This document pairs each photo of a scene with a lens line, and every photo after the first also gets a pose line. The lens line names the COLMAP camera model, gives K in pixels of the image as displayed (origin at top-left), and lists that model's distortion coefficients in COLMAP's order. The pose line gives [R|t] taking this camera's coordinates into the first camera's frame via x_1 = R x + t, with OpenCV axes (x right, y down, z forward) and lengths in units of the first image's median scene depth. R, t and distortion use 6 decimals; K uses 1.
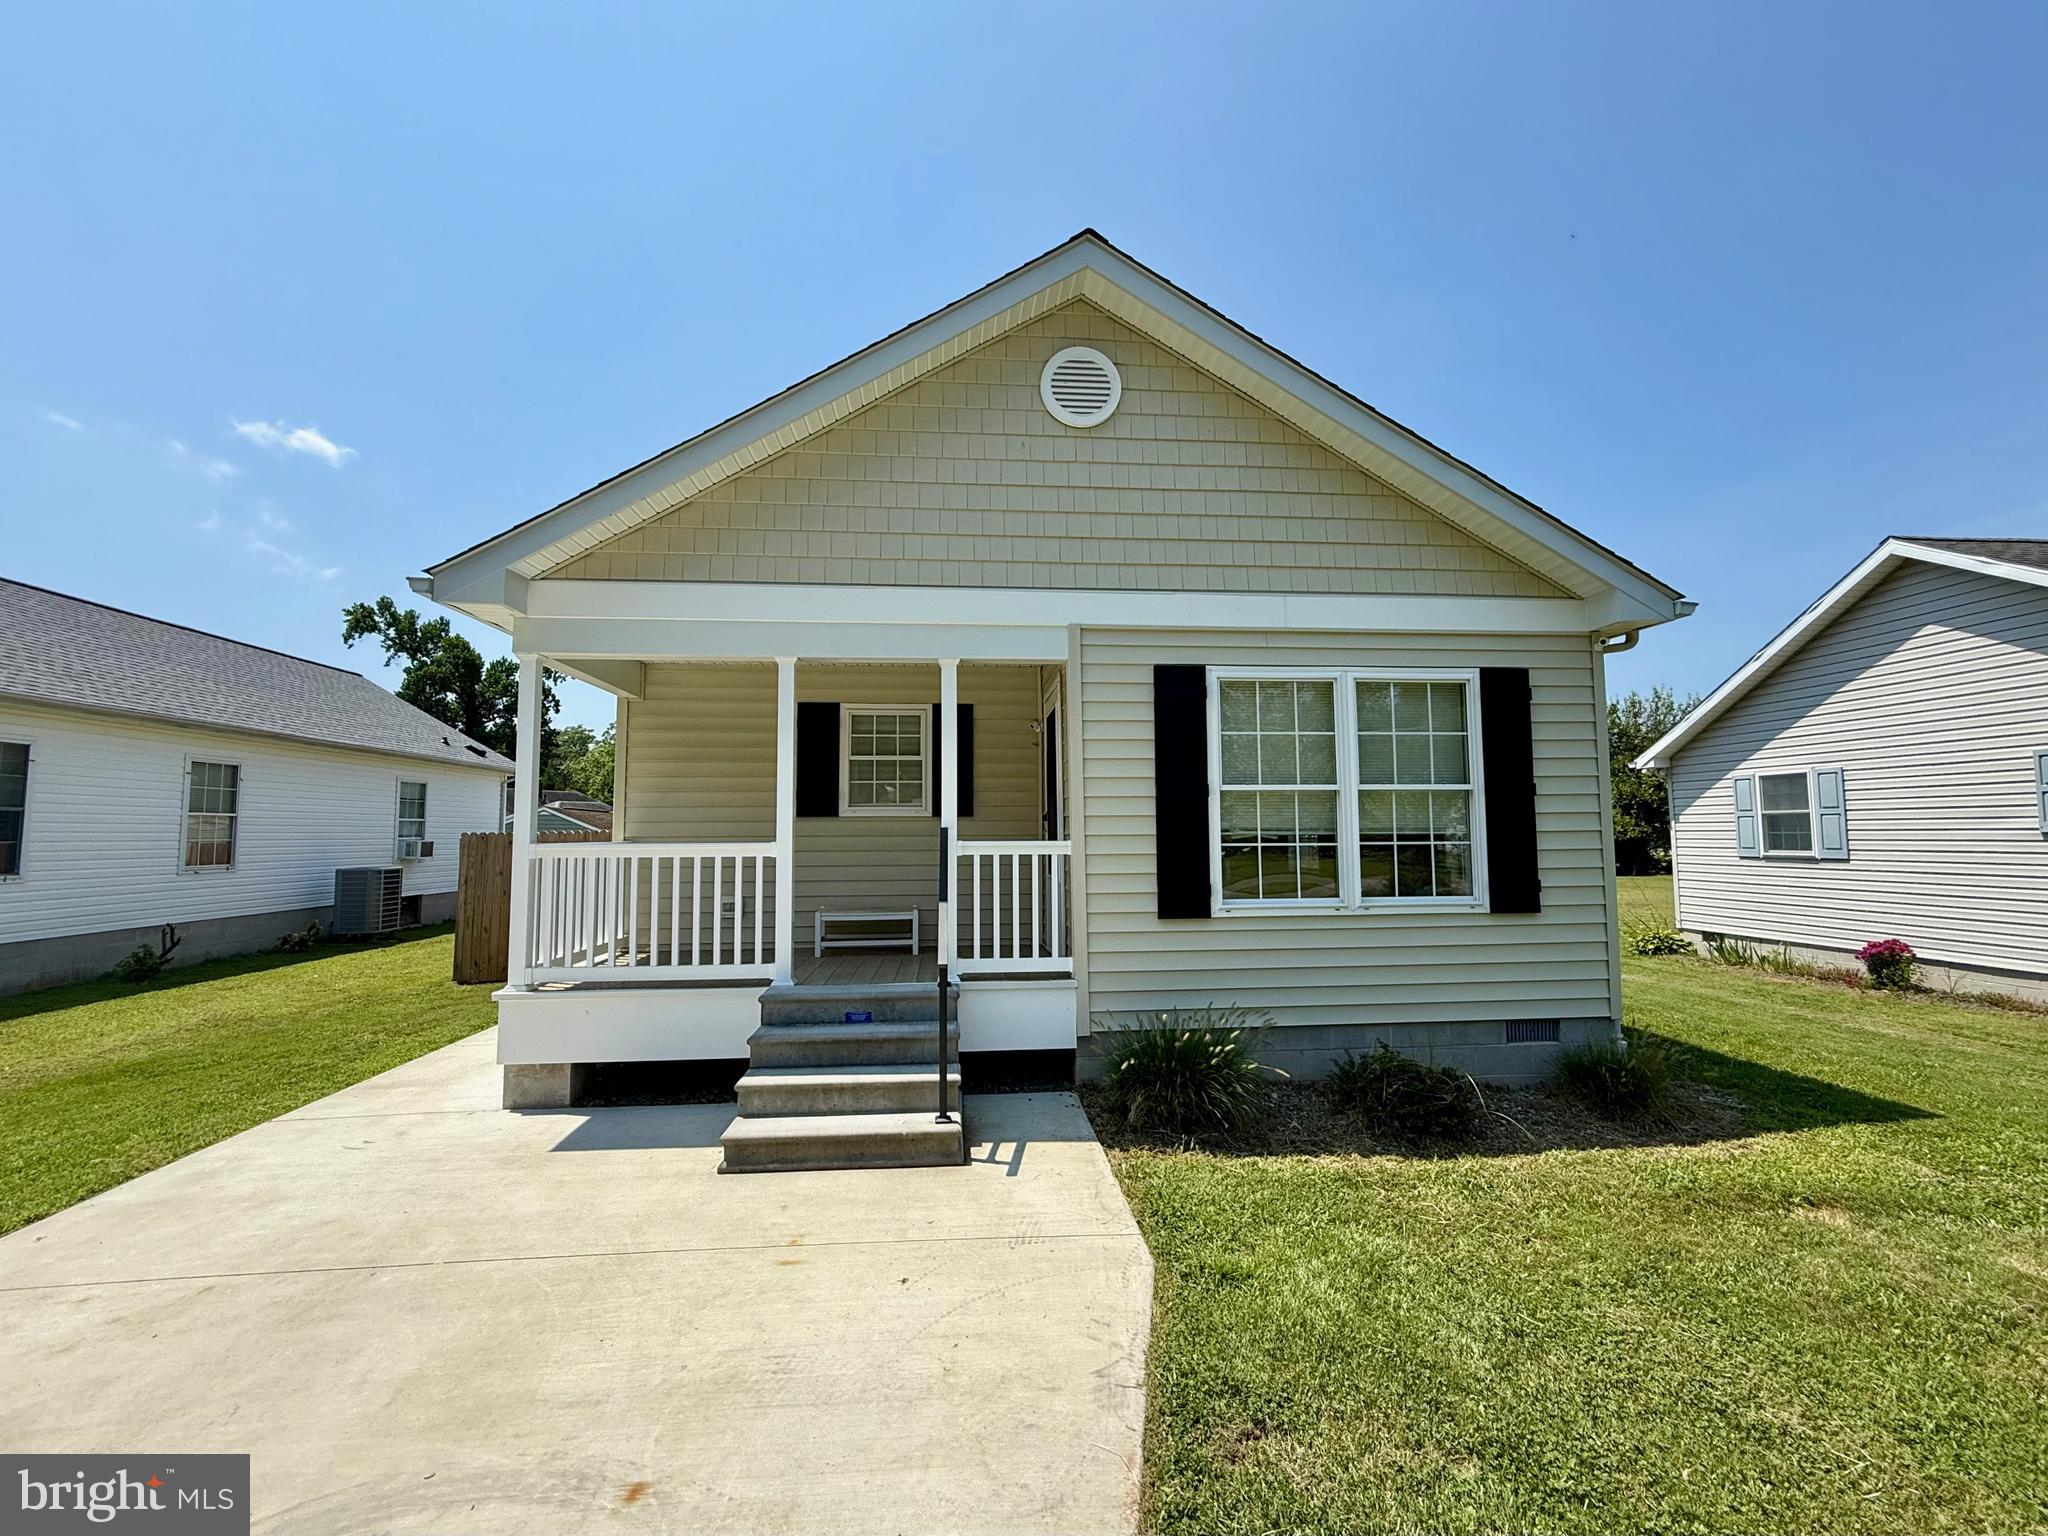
lens RADIAL K [[832.5, 0, 1024.0], [0, 832.5, 768.0], [0, 0, 1]] dist [-0.001501, 0.000102]
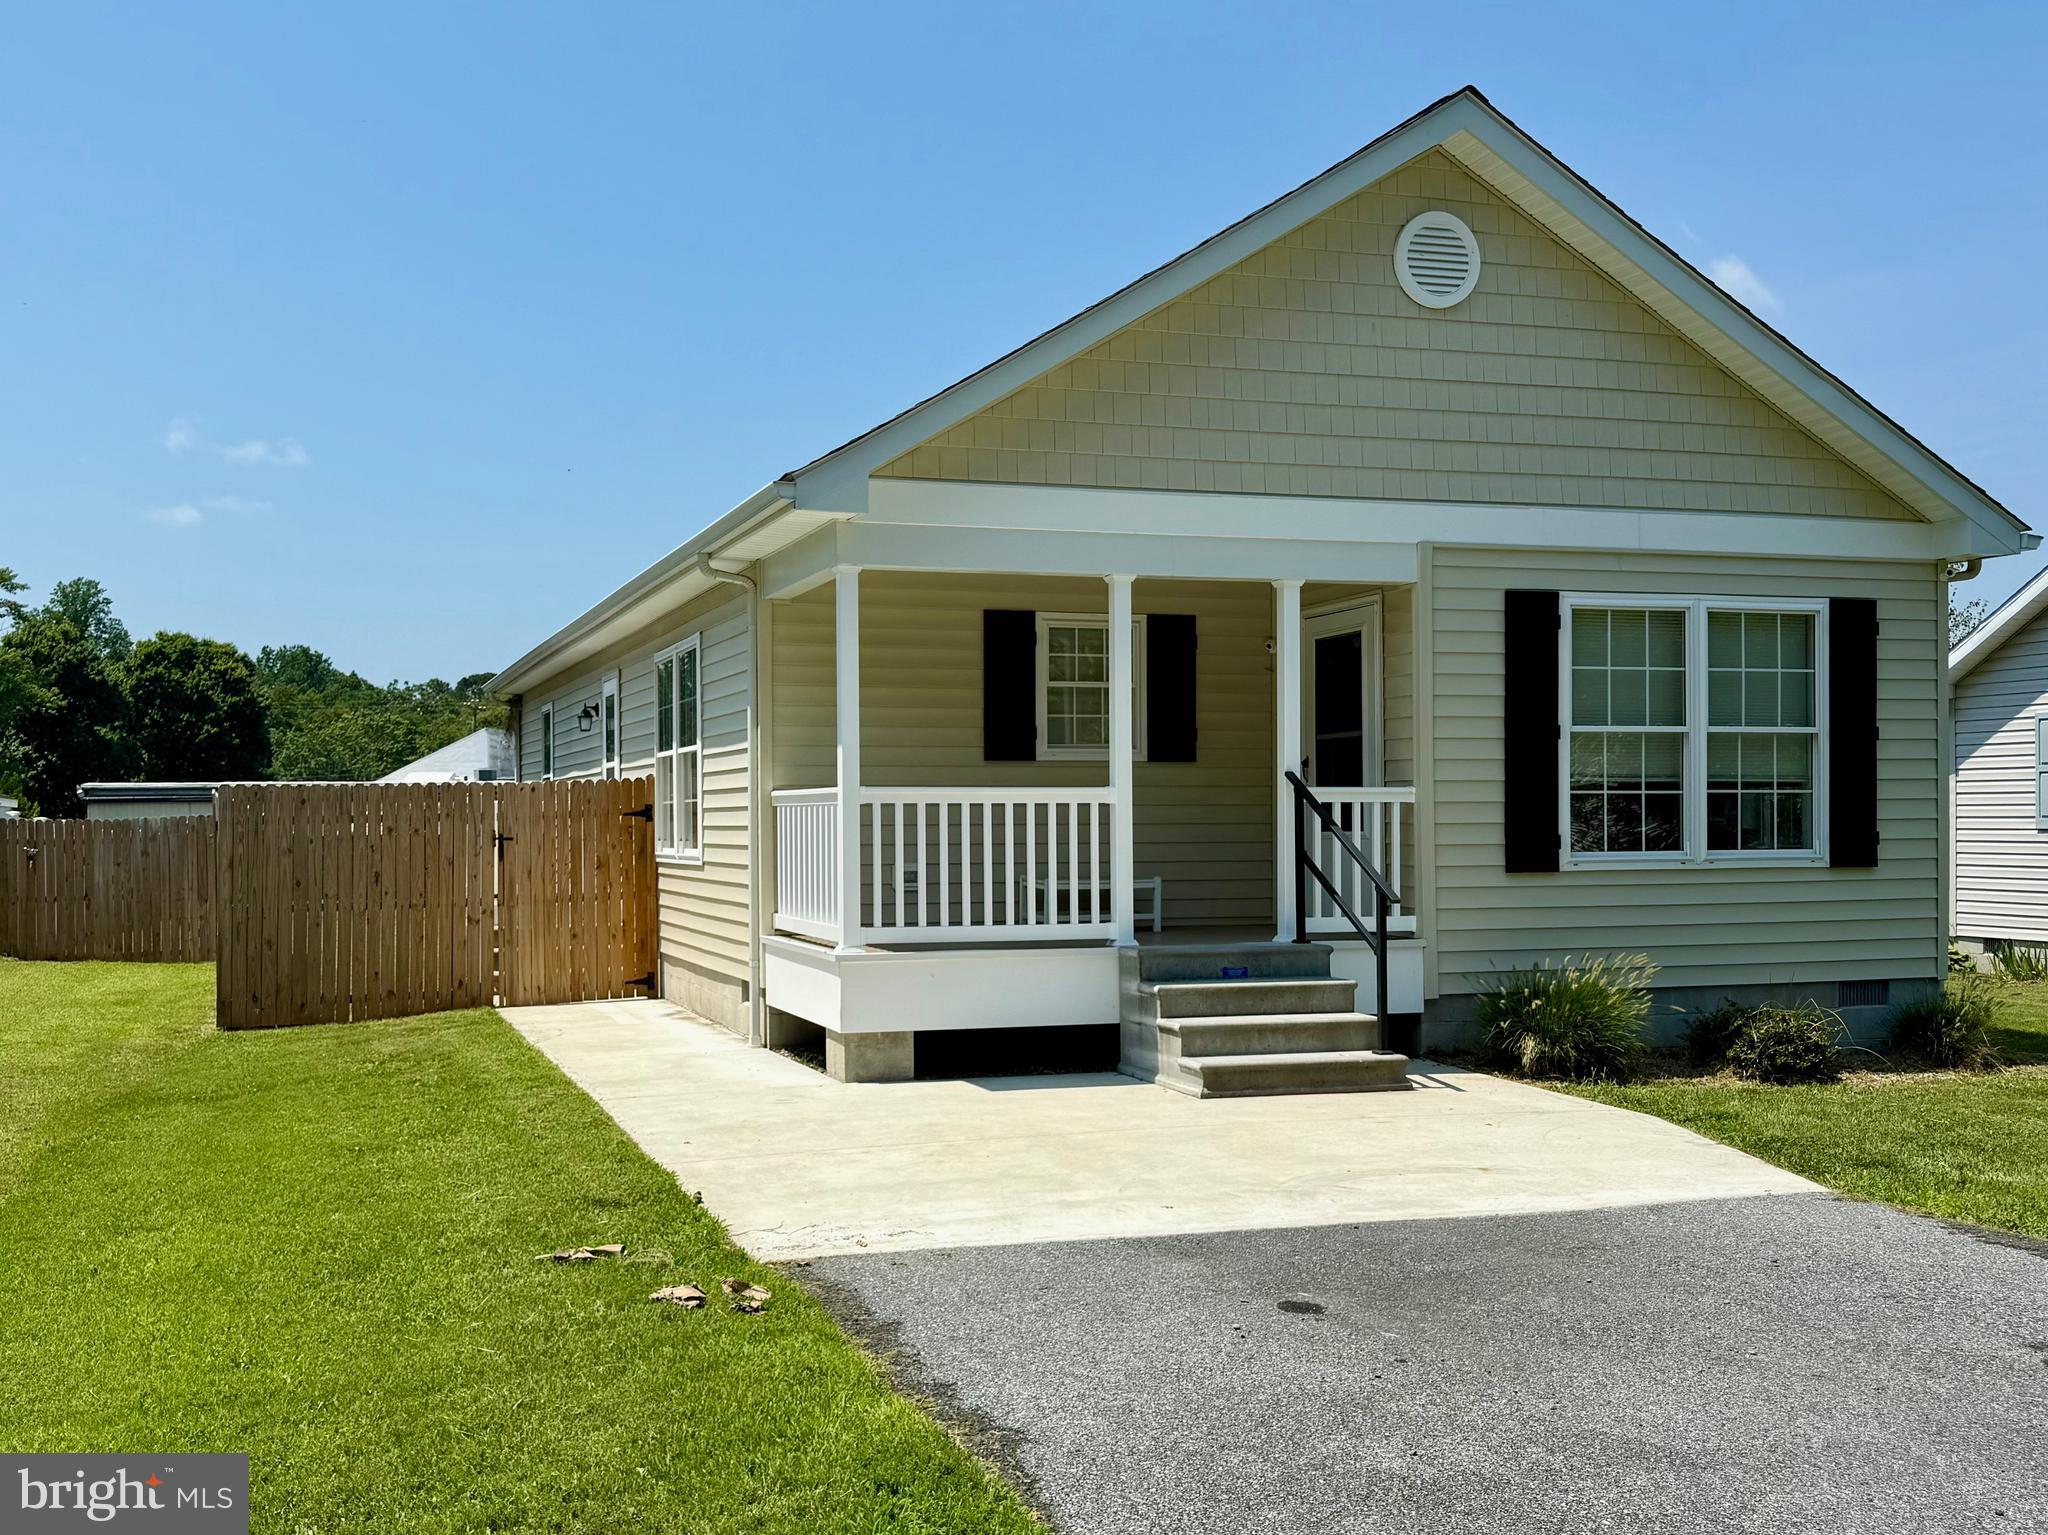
lens RADIAL K [[1761.4, 0, 1023.4], [0, 1761.4, 812.0], [0, 0, 1]] dist [0.116276, -0.254725]
pose [[0.979578, 0.000845, 0.201060, -0.719664], [-0.016798, 0.996839, 0.077652, -0.025706], [-0.200359, -0.079444, 0.976496, -0.755320]]
